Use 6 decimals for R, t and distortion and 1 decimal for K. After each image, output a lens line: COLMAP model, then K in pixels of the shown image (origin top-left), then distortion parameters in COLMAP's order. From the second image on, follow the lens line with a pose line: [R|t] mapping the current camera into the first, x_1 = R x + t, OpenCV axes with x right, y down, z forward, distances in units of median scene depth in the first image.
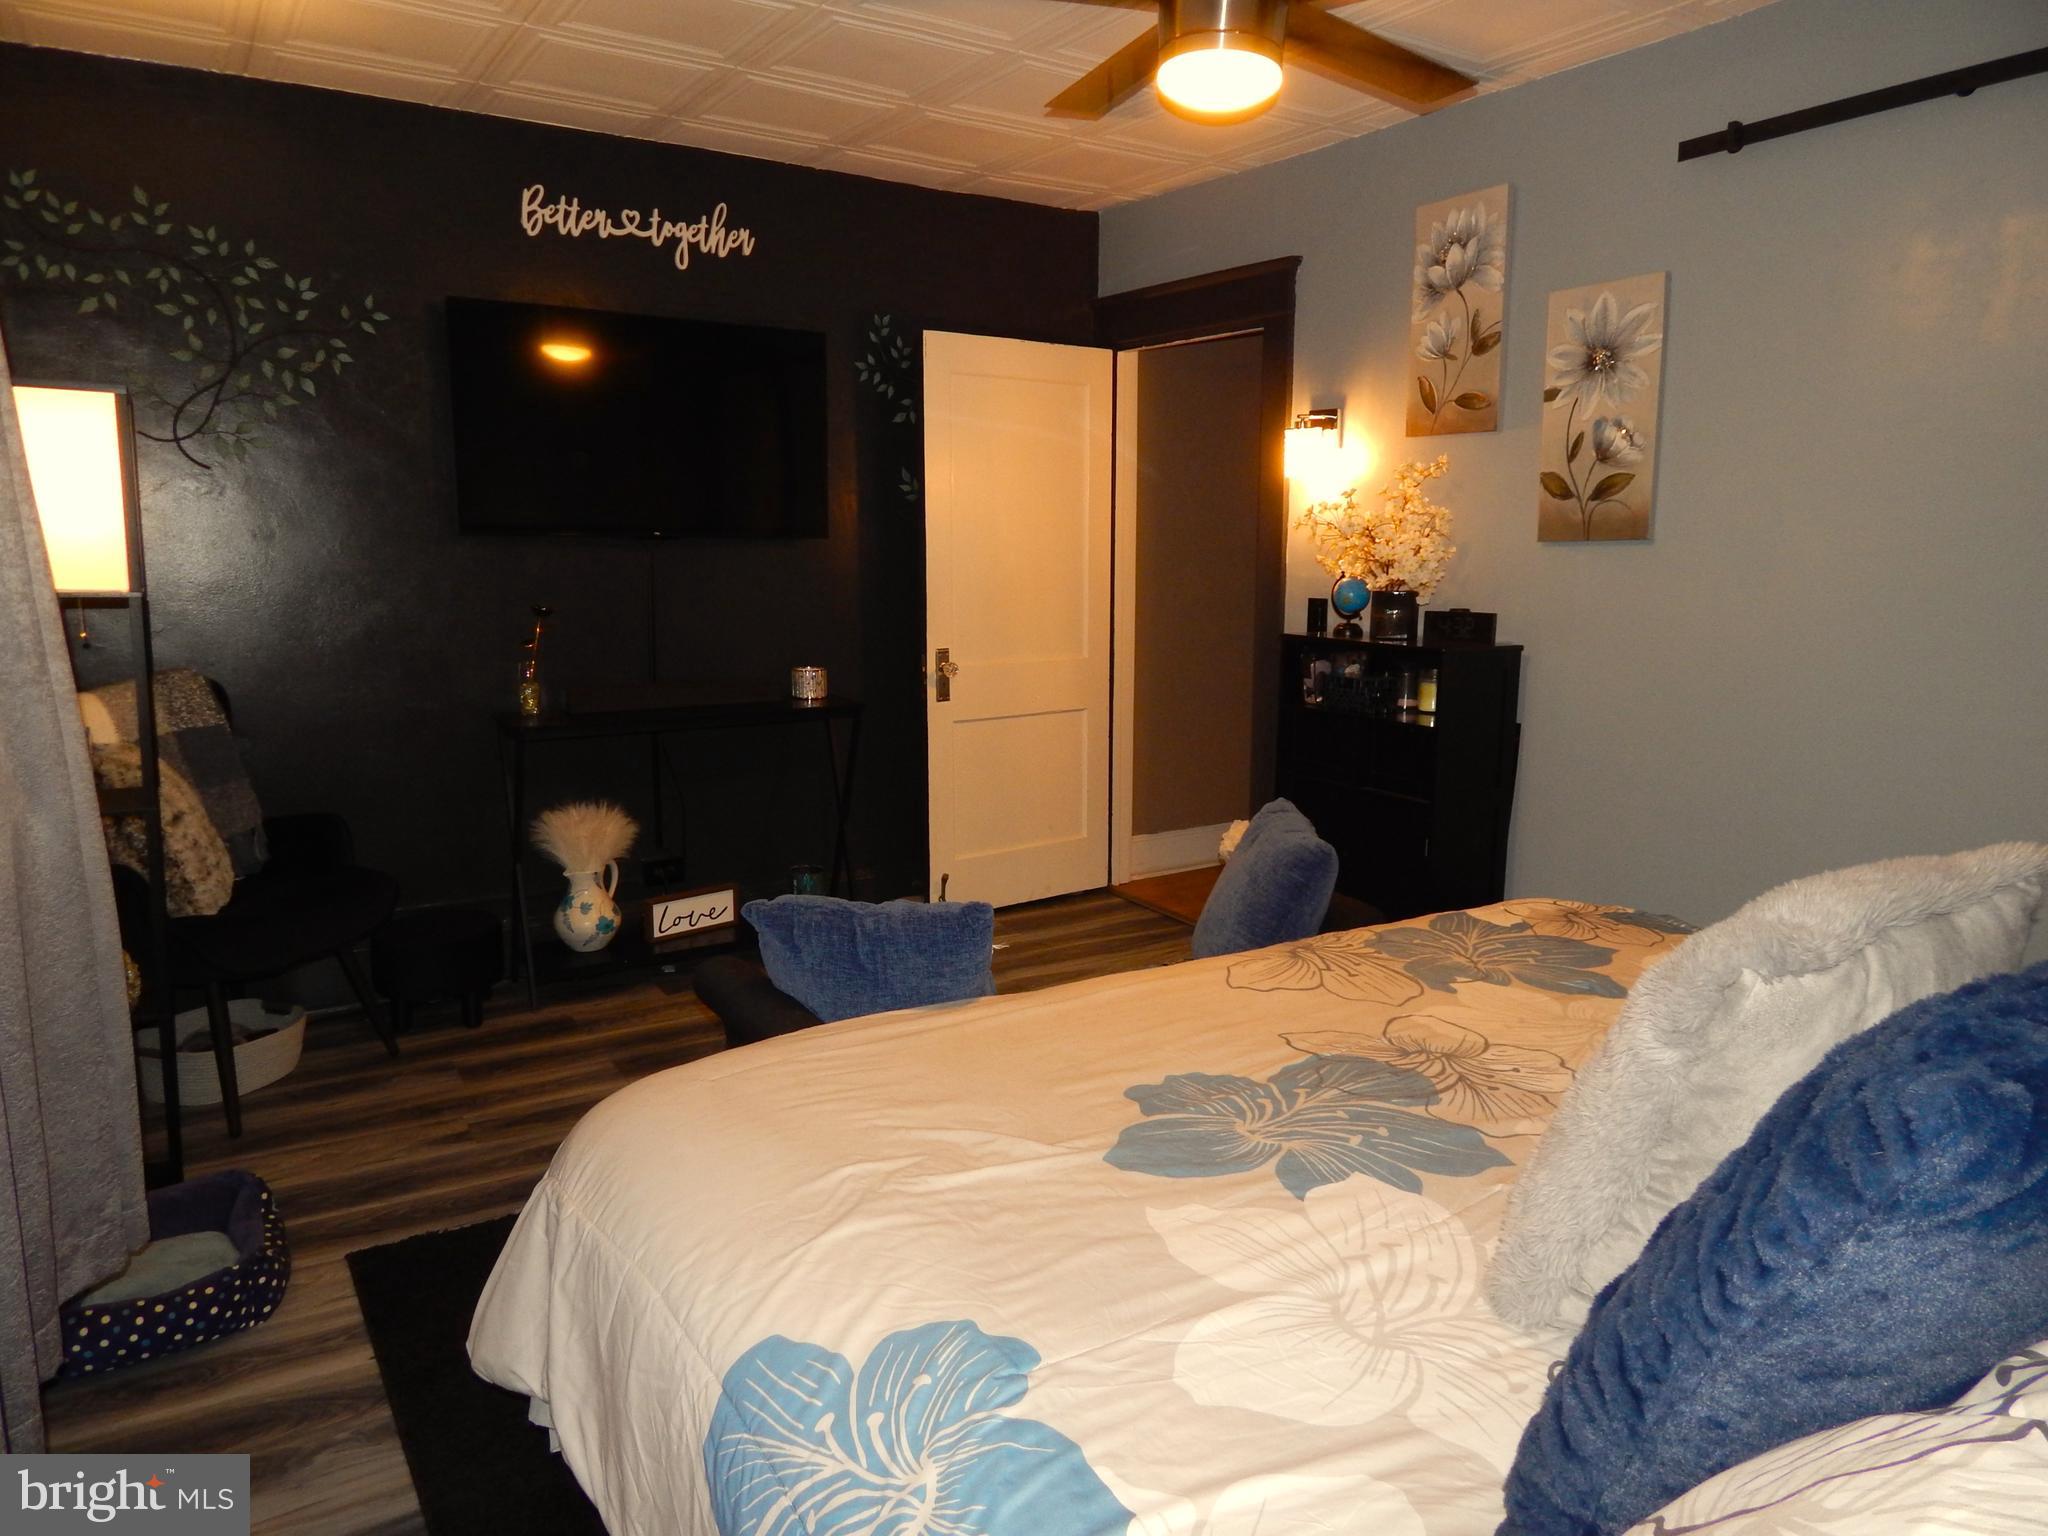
lens RADIAL K [[1342.8, 0, 1034.9], [0, 1342.8, 759.9], [0, 0, 1]] dist [0.003915, -0.009793]
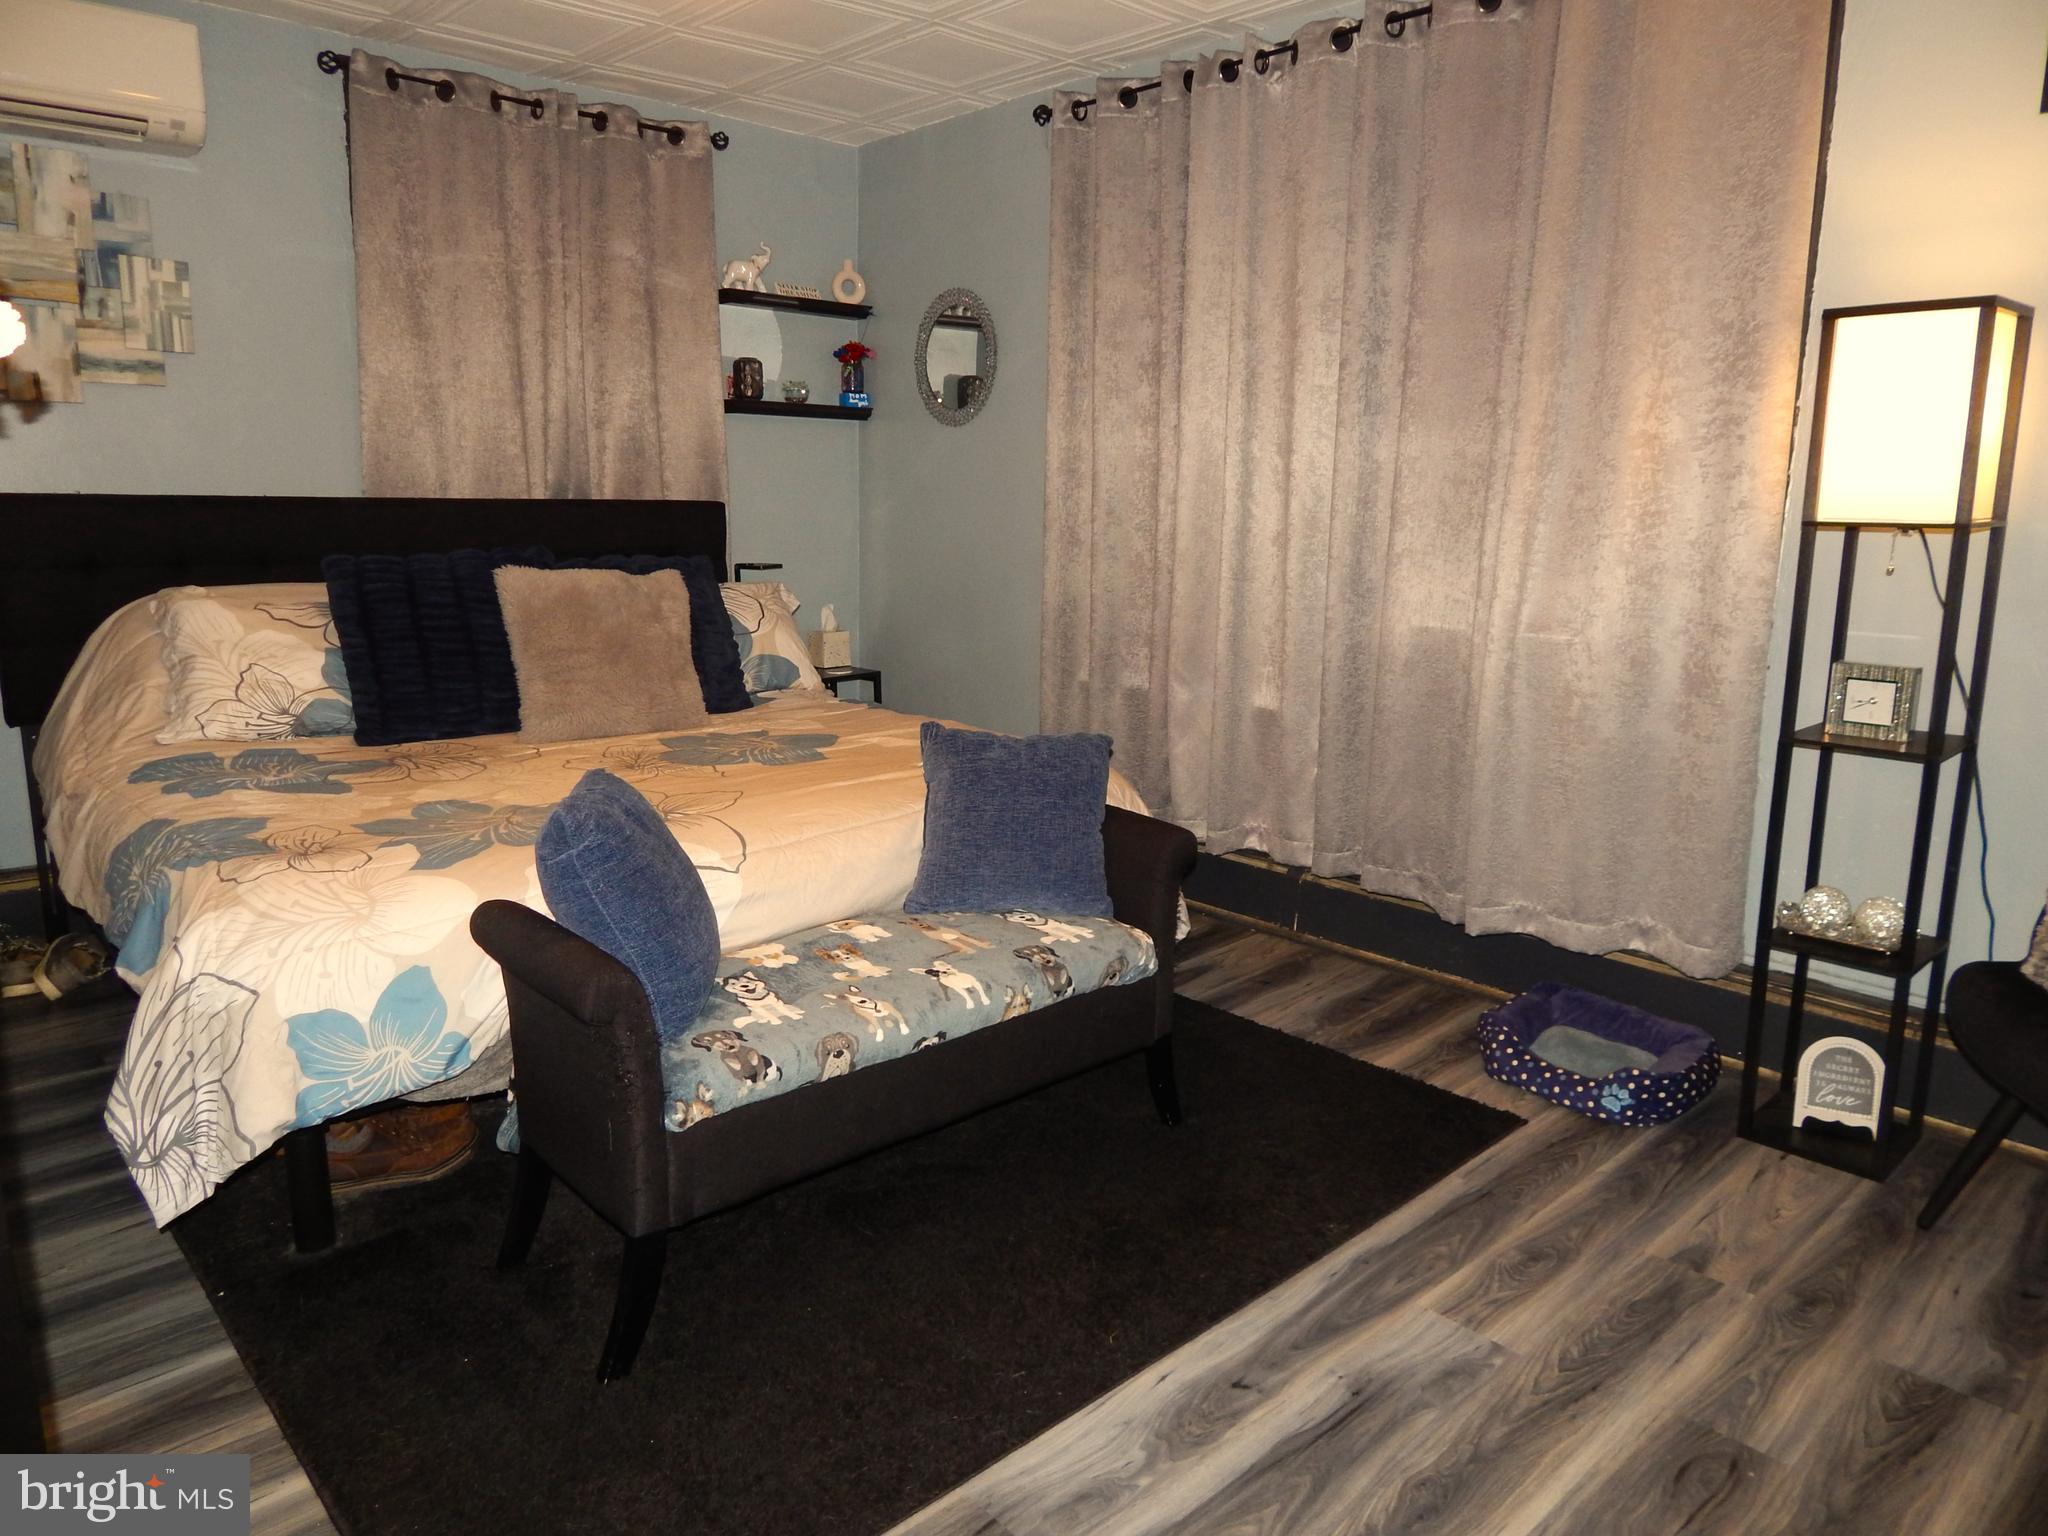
lens RADIAL K [[1342.8, 0, 1009.5], [0, 1342.8, 777.0], [0, 0, 1]] dist [0.003915, -0.009793]
pose [[-0.986385, 0.013232, -0.163918, 0.066959], [-0.047234, 0.931965, 0.359459, -0.208899], [0.157522, 0.362308, -0.918651, 1.402612]]
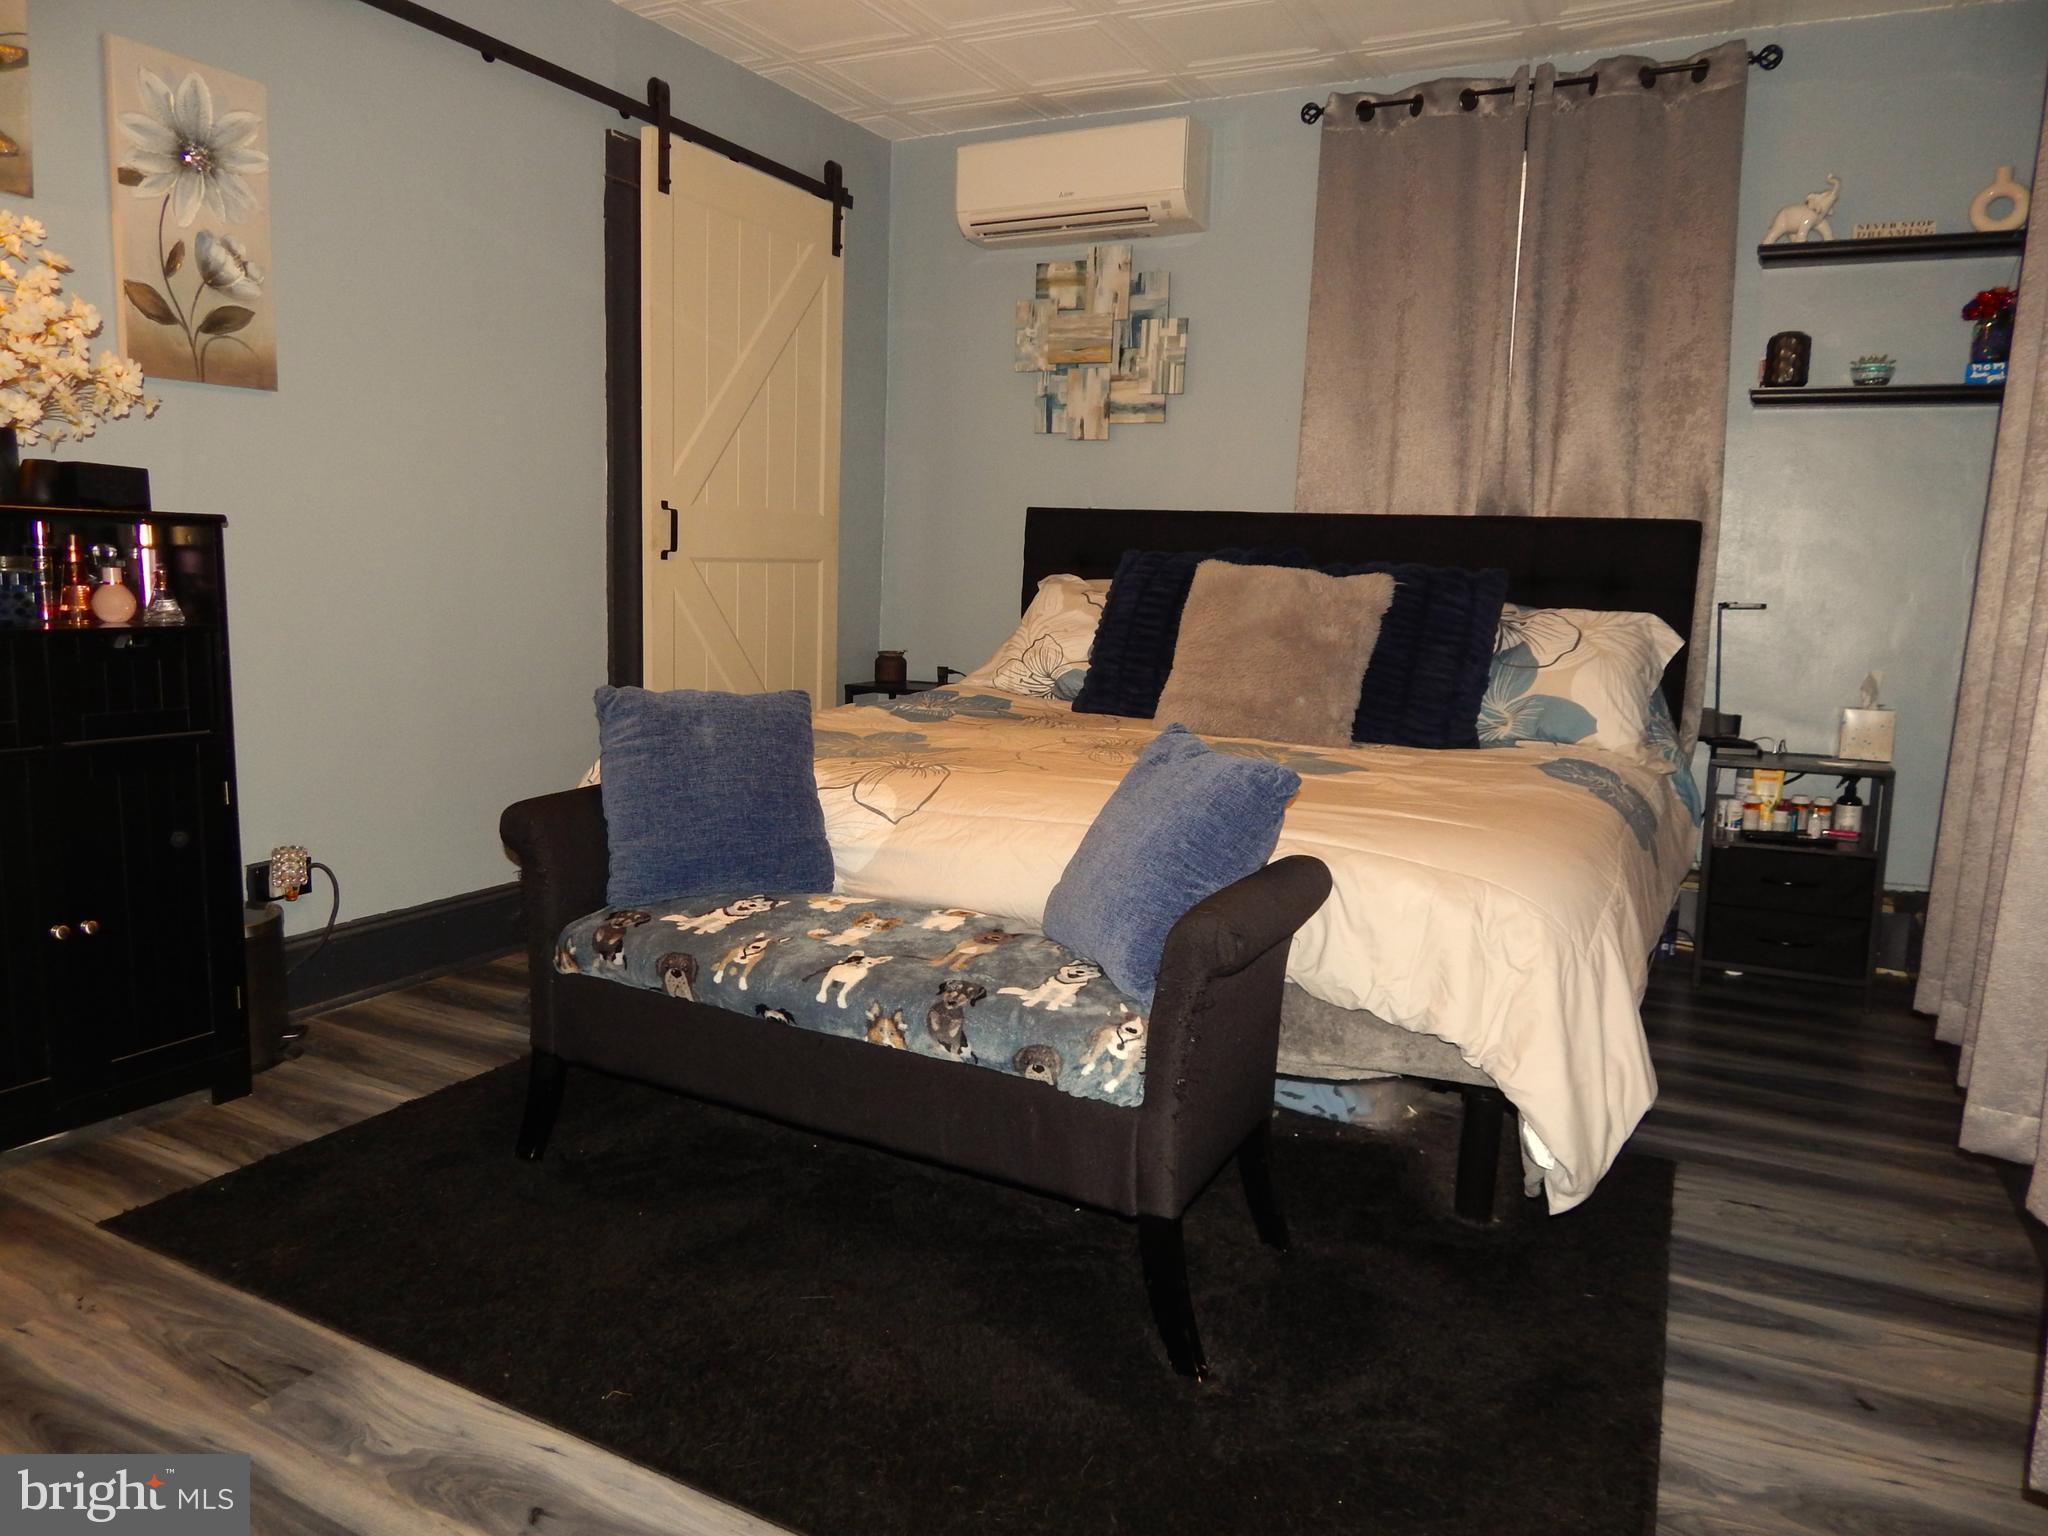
lens RADIAL K [[1342.8, 0, 1034.1], [0, 1342.8, 768.9], [0, 0, 1]] dist [0.003915, -0.009793]
pose [[-0.495582, -0.156605, 0.854326, -0.563543], [0.101353, 0.966464, 0.235955, -0.076405], [-0.862628, 0.203524, -0.463089, 0.977121]]
